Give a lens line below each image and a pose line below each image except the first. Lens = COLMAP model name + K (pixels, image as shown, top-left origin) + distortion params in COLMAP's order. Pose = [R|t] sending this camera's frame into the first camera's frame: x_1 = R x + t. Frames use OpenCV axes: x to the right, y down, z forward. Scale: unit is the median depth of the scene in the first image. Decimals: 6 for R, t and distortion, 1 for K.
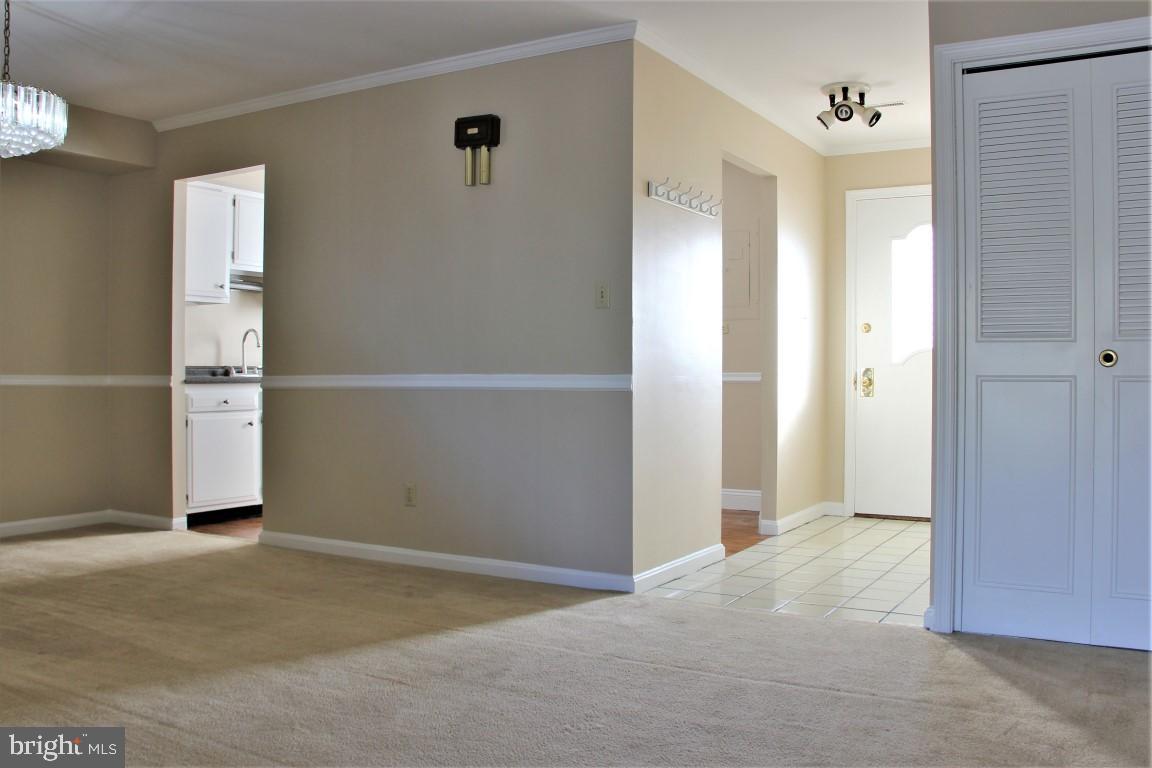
lens RADIAL K [[1014.1, 0, 573.6], [0, 1014.1, 372.7], [0, 0, 1]] dist [-0.130055, -0.005632]
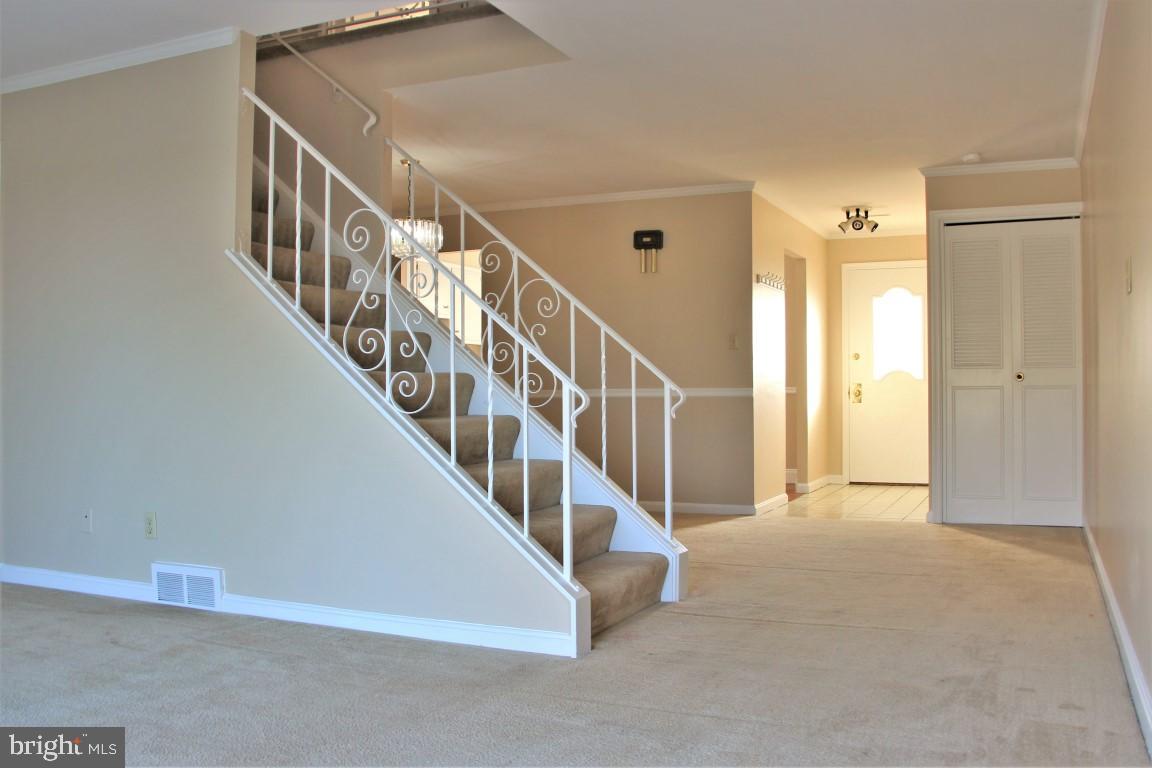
lens RADIAL K [[1050.1, 0, 576.0], [0, 1050.1, 384.0], [0, 0, 1]] dist [-0.144763, -0.000133]
pose [[0.994279, -0.006283, 0.106625, -0.361992], [0.007075, 0.999950, -0.007050, 0.004823], [-0.106575, 0.007764, 0.994274, -0.615934]]
